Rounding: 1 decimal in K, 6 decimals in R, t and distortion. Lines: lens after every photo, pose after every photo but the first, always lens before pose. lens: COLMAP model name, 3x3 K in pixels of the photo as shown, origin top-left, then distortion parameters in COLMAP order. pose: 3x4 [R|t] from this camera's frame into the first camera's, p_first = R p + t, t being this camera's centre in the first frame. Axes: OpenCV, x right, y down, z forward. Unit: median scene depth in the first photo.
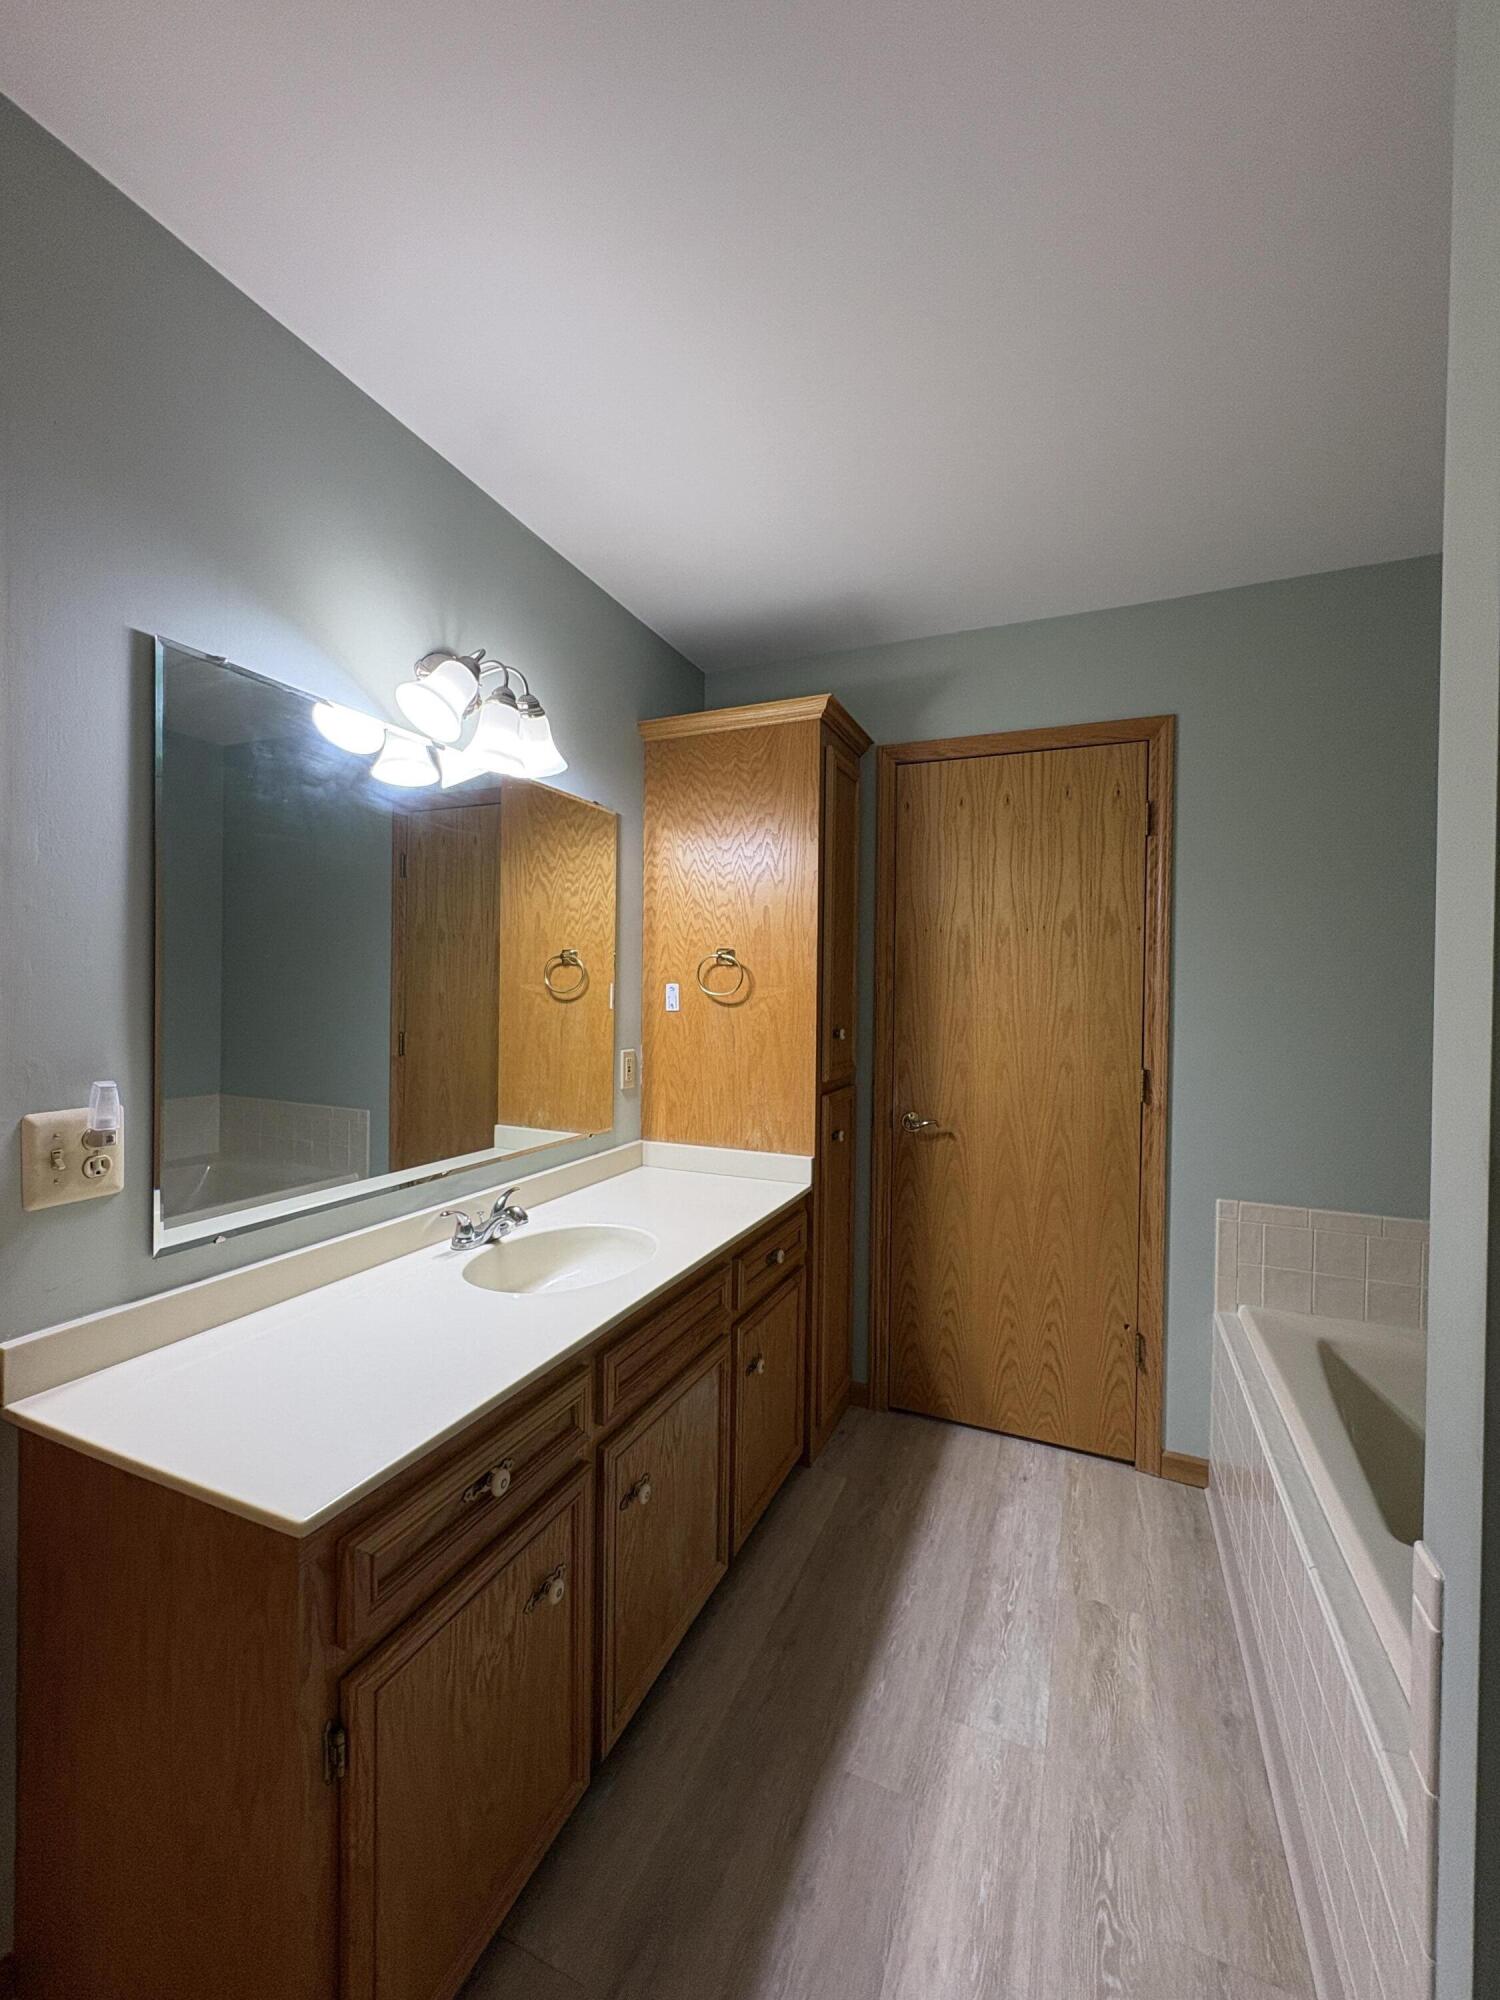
lens RADIAL K [[797.2, 0, 748.9], [0, 797.2, 992.3], [0, 0, 1]] dist [-0.001410, 0.001487]
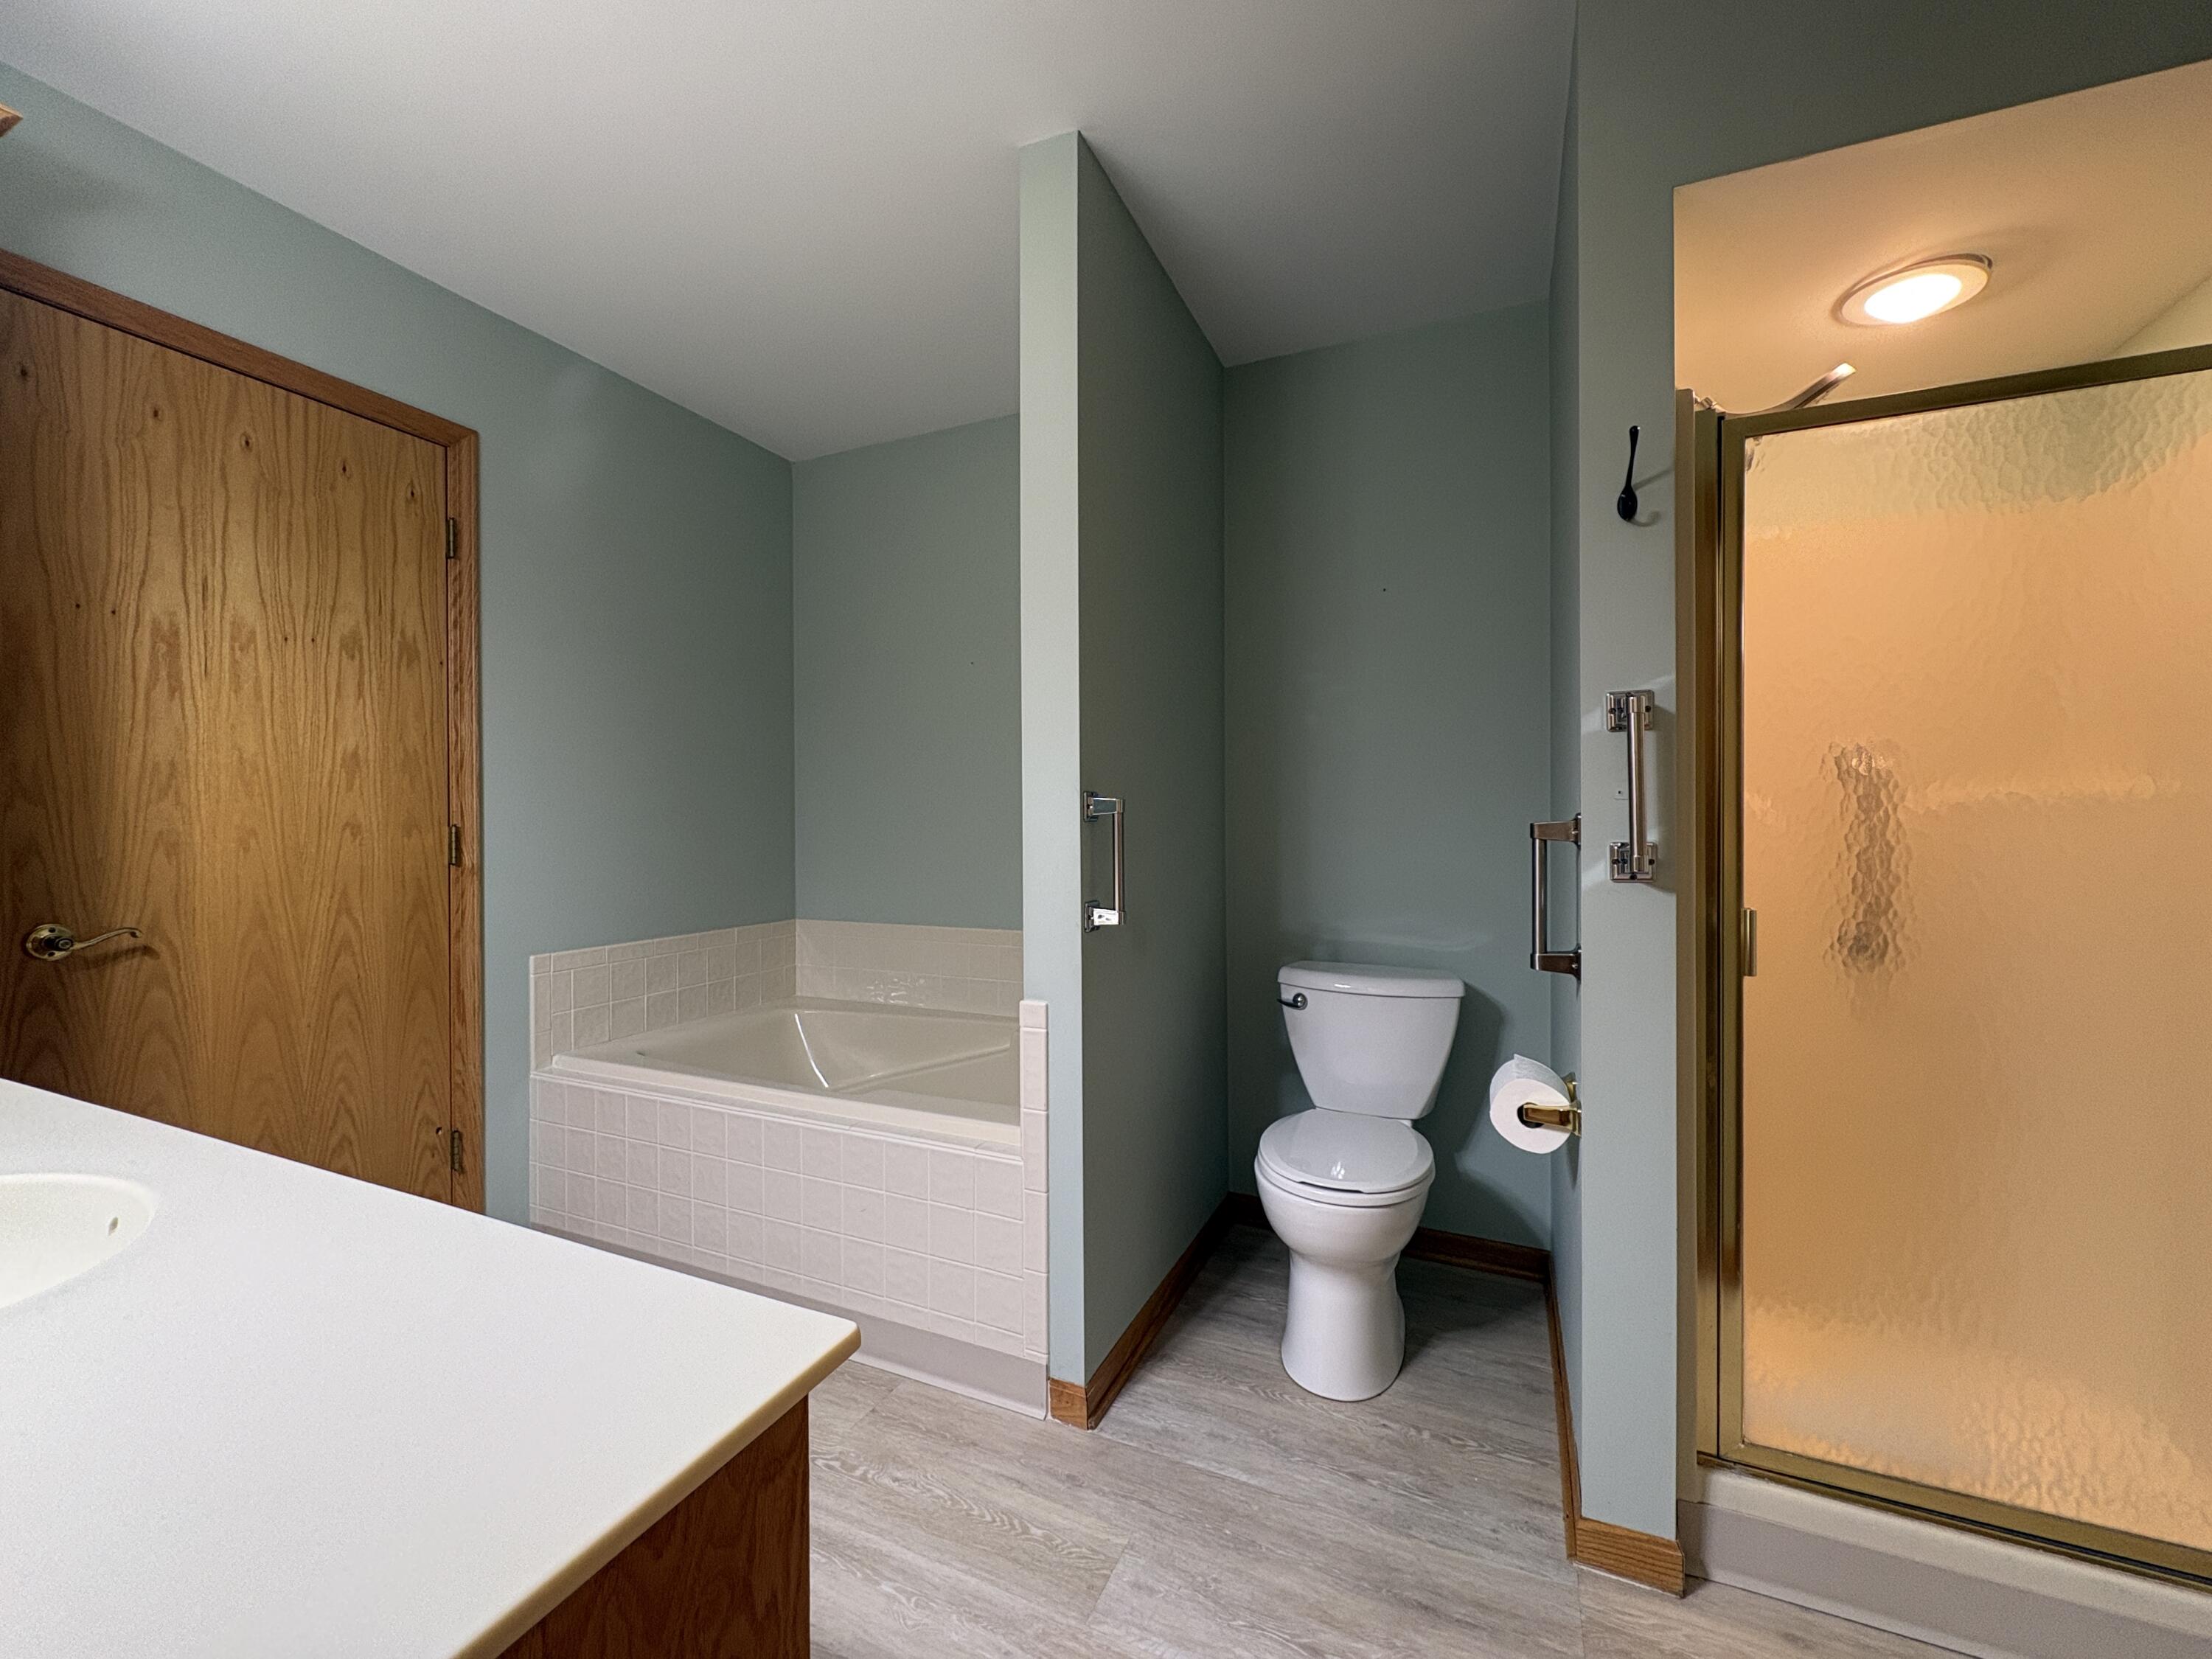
lens RADIAL K [[881.6, 0, 1102.6], [0, 881.6, 822.3], [0, 0, 1]] dist [-0.001410, 0.001487]
pose [[0.016889, -0.014687, 0.999749, -0.435247], [0.008195, 0.999861, 0.014551, 0.080855], [-0.999824, 0.007947, 0.017007, 0.265587]]
